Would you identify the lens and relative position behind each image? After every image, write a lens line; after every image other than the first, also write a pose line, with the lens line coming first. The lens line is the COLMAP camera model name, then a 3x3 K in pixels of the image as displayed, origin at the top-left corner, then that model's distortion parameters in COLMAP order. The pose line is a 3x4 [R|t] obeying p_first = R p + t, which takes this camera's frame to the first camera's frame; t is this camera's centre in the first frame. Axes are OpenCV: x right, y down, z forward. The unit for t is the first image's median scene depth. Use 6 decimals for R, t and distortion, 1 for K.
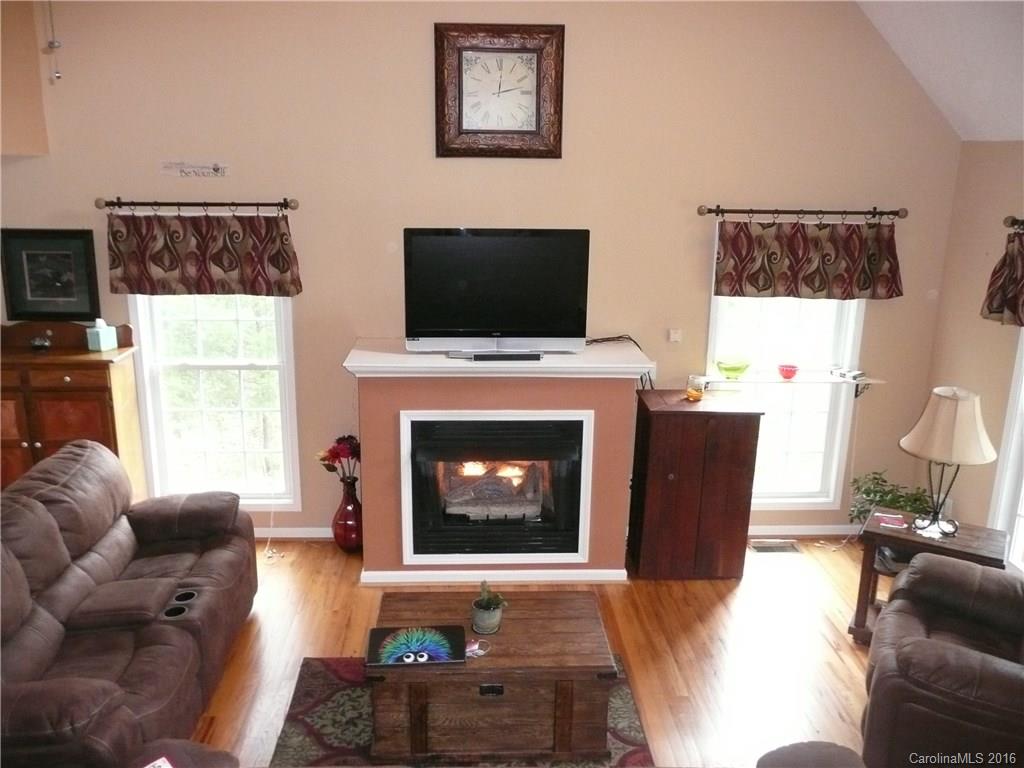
lens RADIAL K [[844.4, 0, 512.0], [0, 844.4, 384.0], [0, 0, 1]] dist [-0.004123, 0.000290]
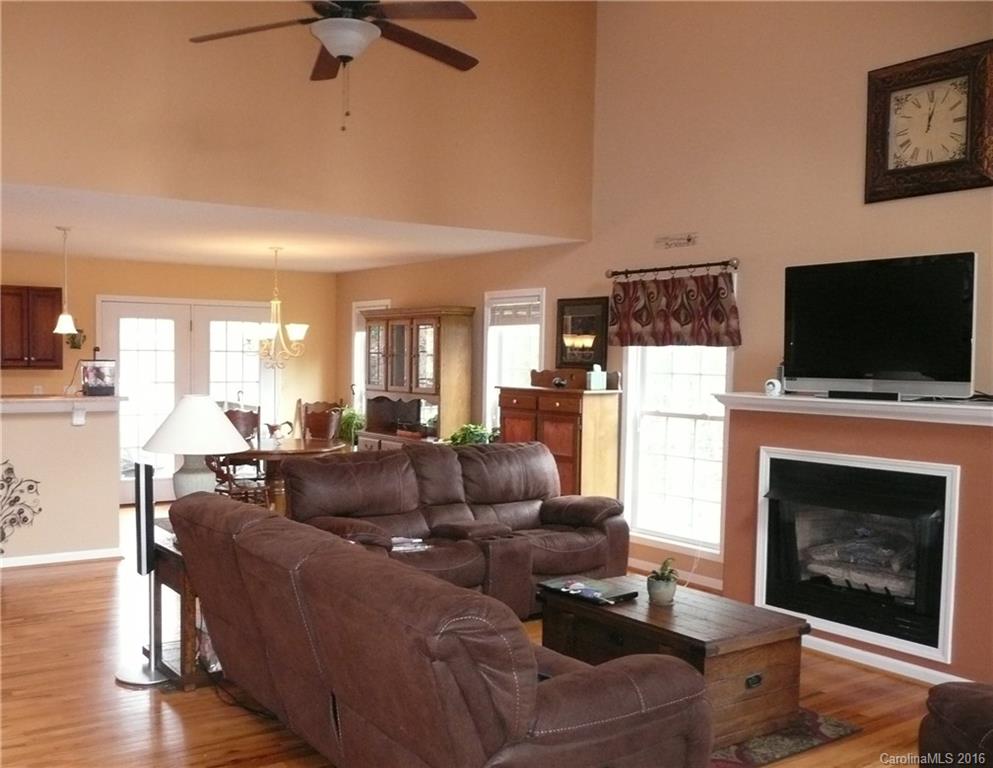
lens RADIAL K [[988.9, 0, 496.5], [0, 988.9, 384.0], [0, 0, 1]] dist [0.066835, 0.004907]
pose [[0.572933, 0.013339, -0.819494, 0.617019], [-0.208376, 0.969384, -0.129903, 0.169422], [0.792671, 0.245188, 0.558171, 0.079892]]
